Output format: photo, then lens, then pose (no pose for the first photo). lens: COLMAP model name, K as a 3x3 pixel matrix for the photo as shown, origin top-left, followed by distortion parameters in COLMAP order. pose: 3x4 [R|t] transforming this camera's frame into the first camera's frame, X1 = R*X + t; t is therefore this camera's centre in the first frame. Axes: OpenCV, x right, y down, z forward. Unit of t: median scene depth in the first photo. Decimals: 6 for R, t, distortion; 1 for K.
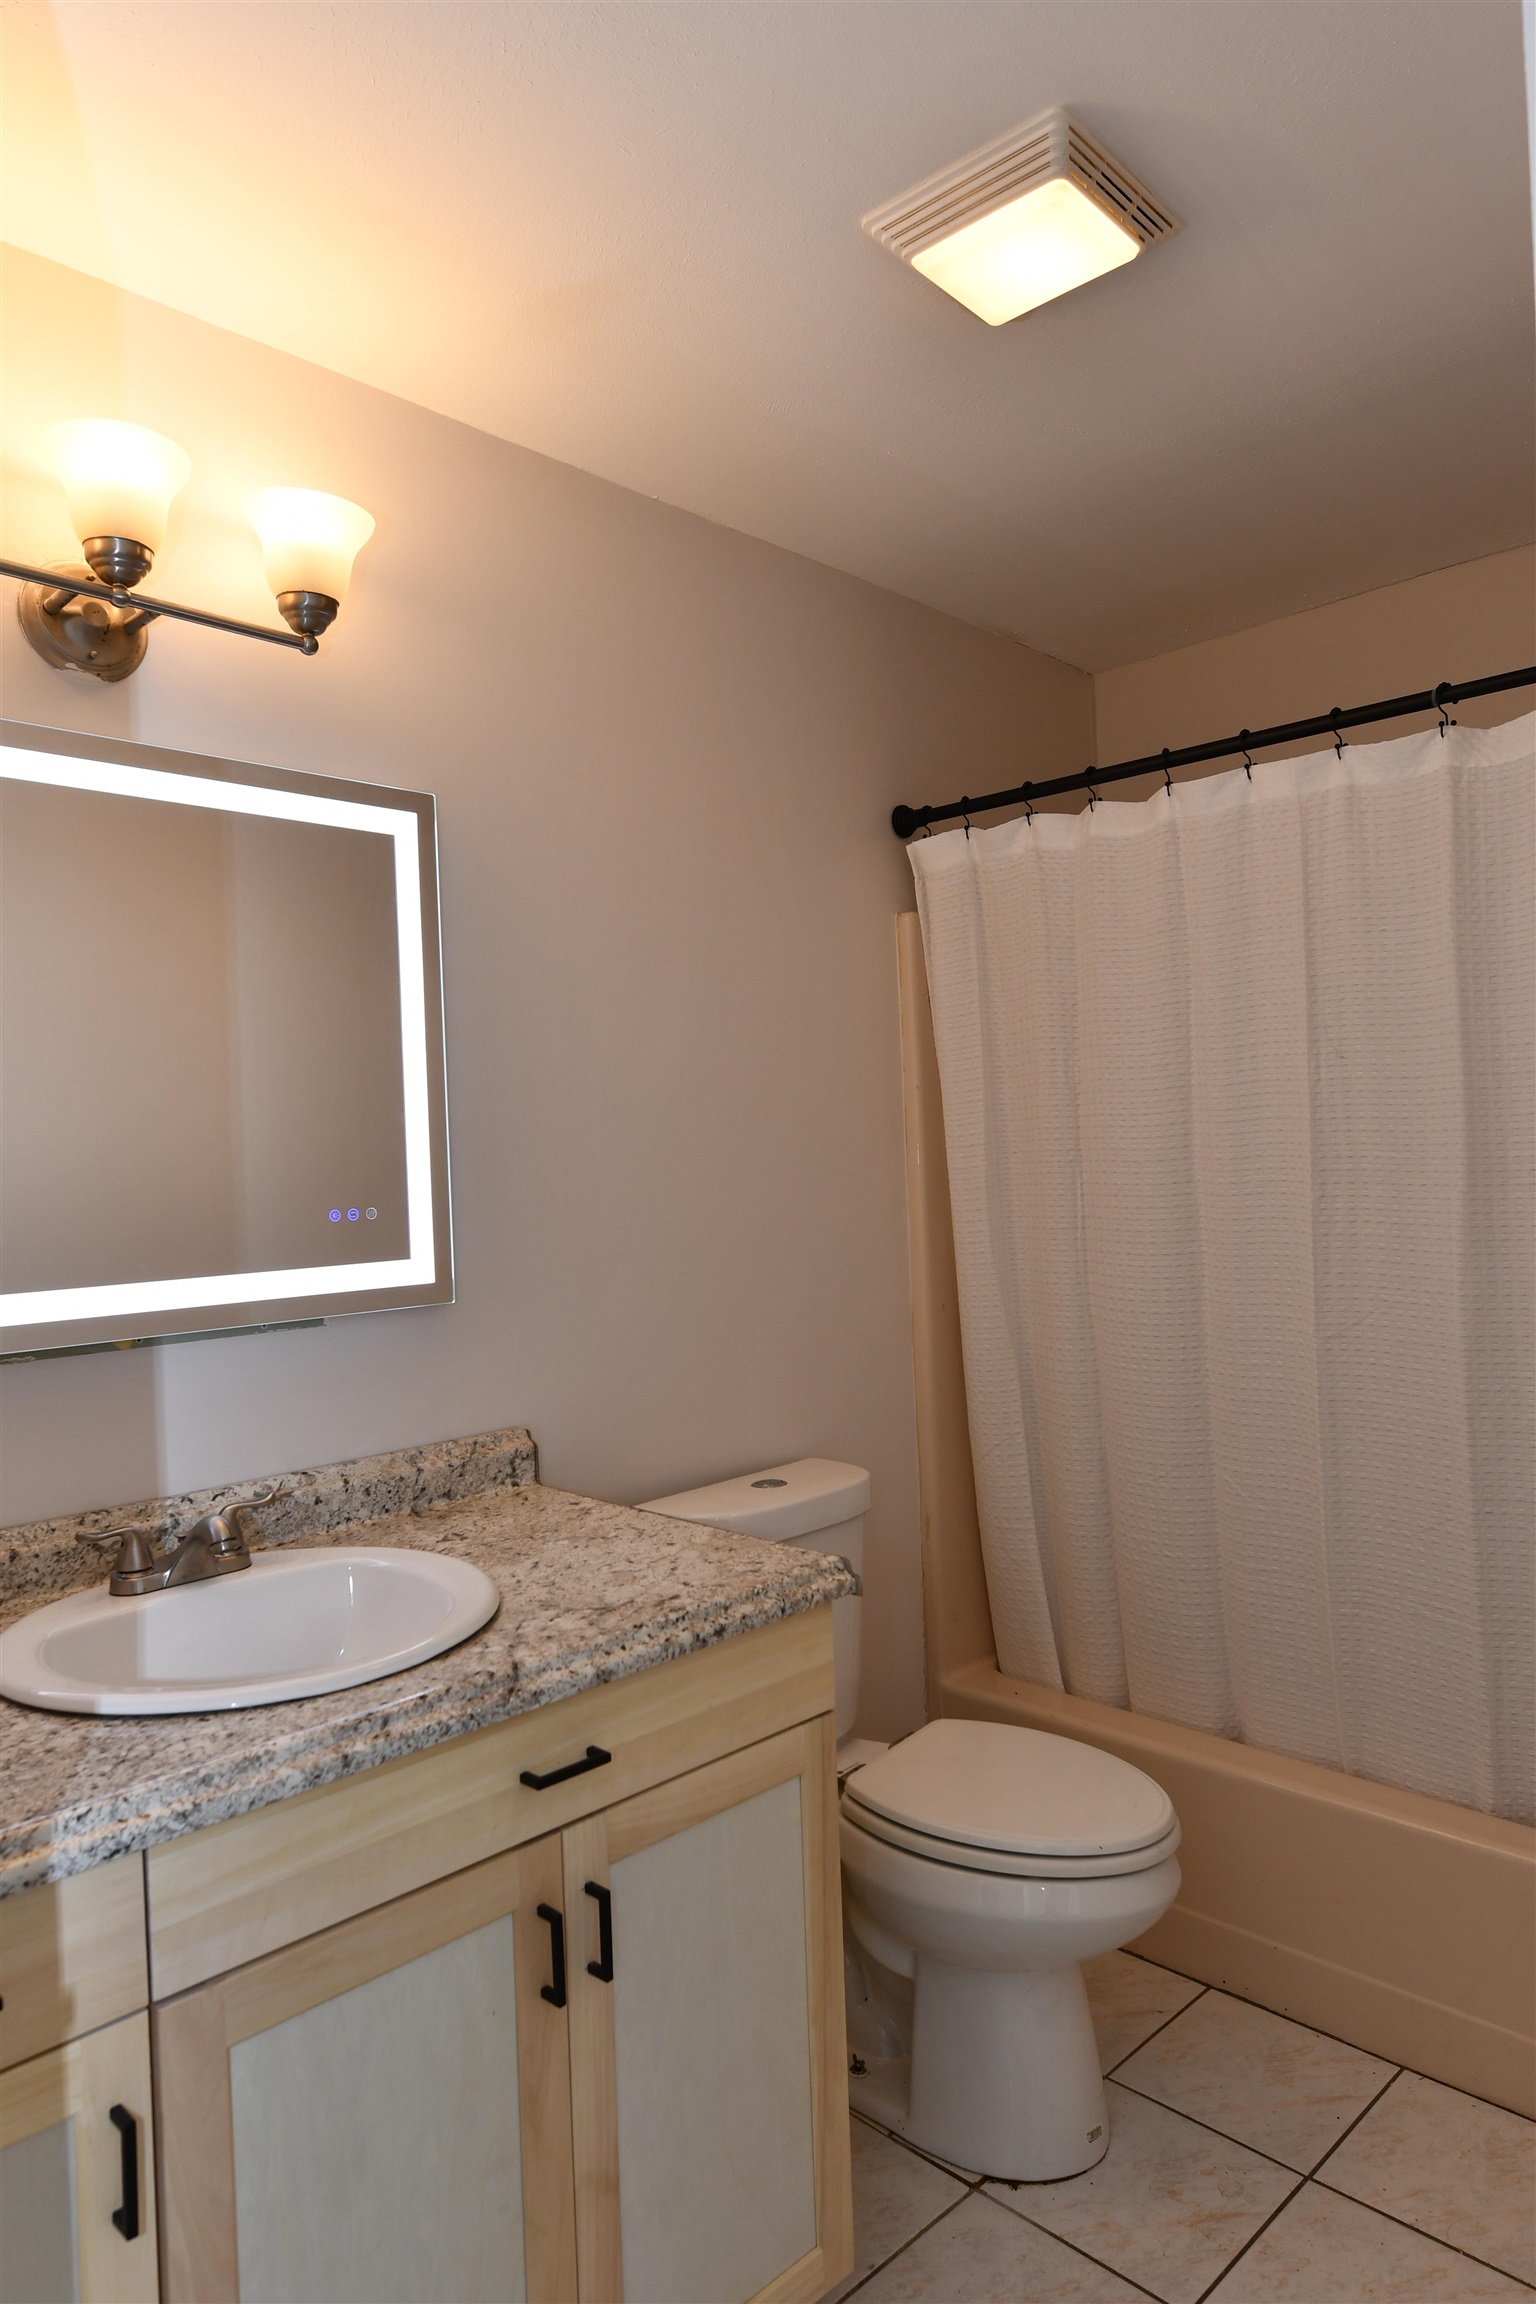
lens RADIAL K [[1486.5, 0, 774.8], [0, 1486.5, 1141.5], [0, 0, 1]] dist [0.017492, -0.004686]
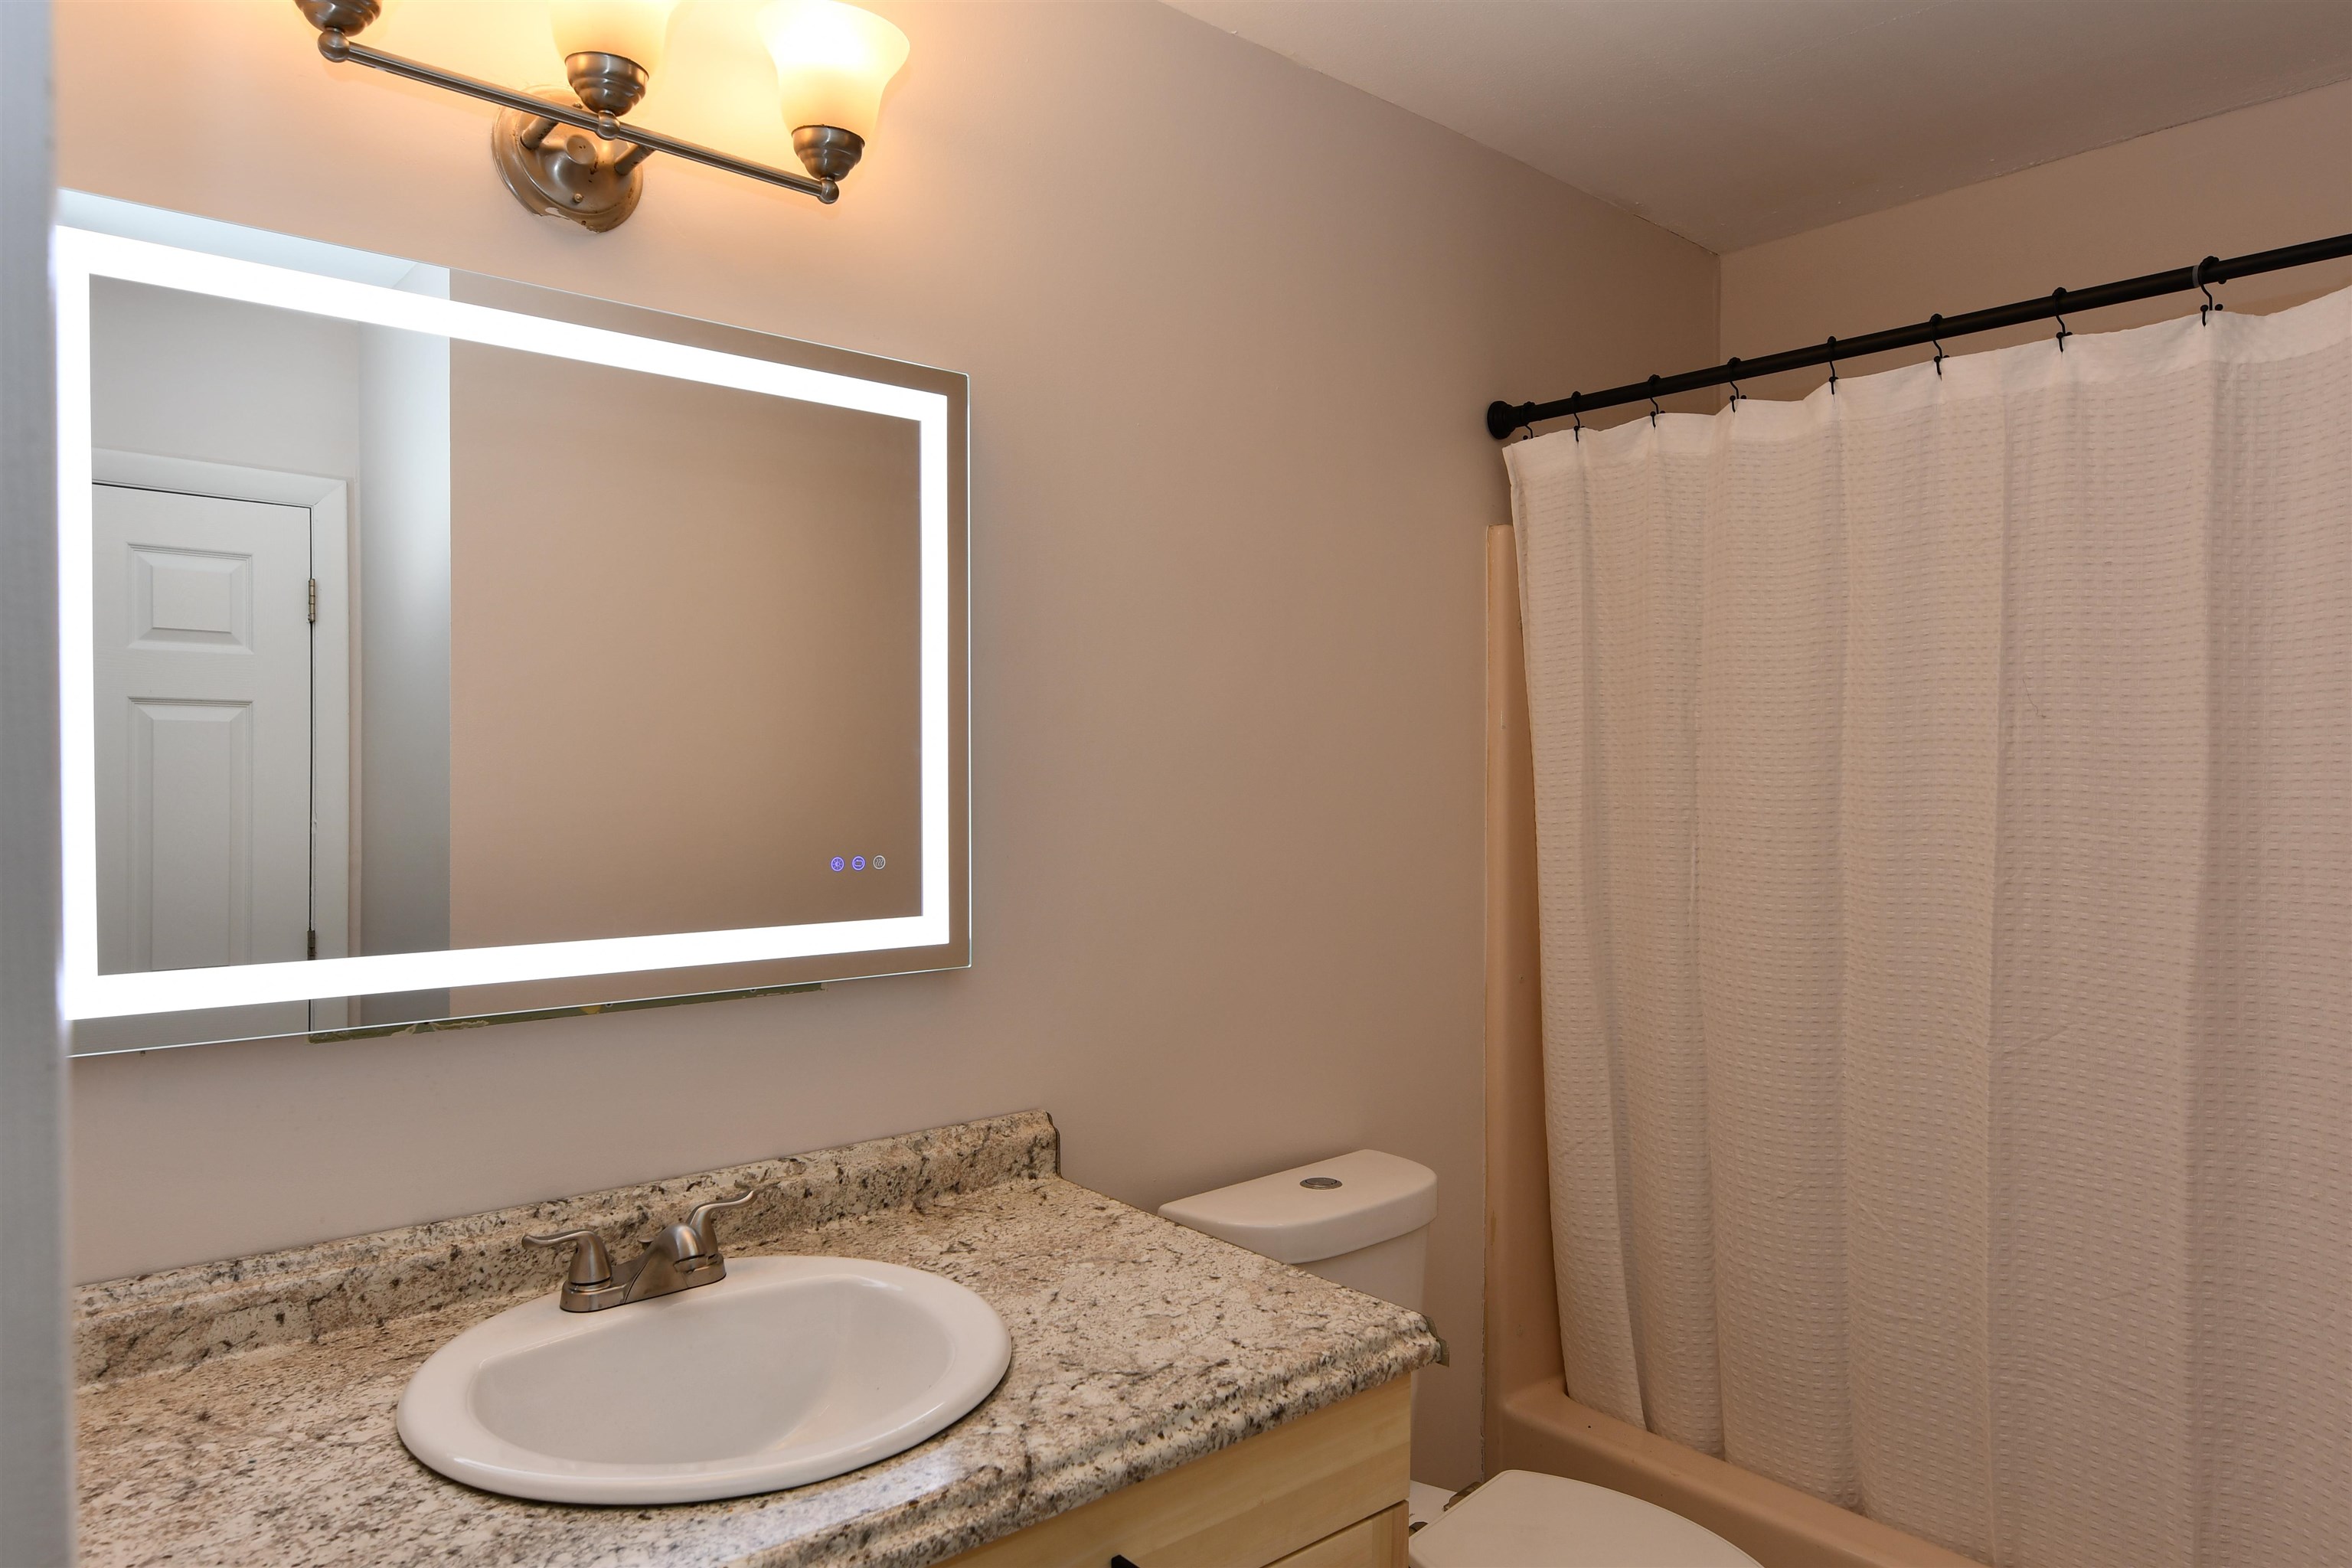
lens RADIAL K [[1517.4, 0, 1172.6], [0, 1517.4, 789.9], [0, 0, 1]] dist [0.017492, -0.004686]
pose [[0.995670, 0.040688, -0.083586, -0.030433], [-0.038521, 0.998883, 0.027374, -0.024128], [0.084607, -0.024036, 0.996124, 0.140367]]
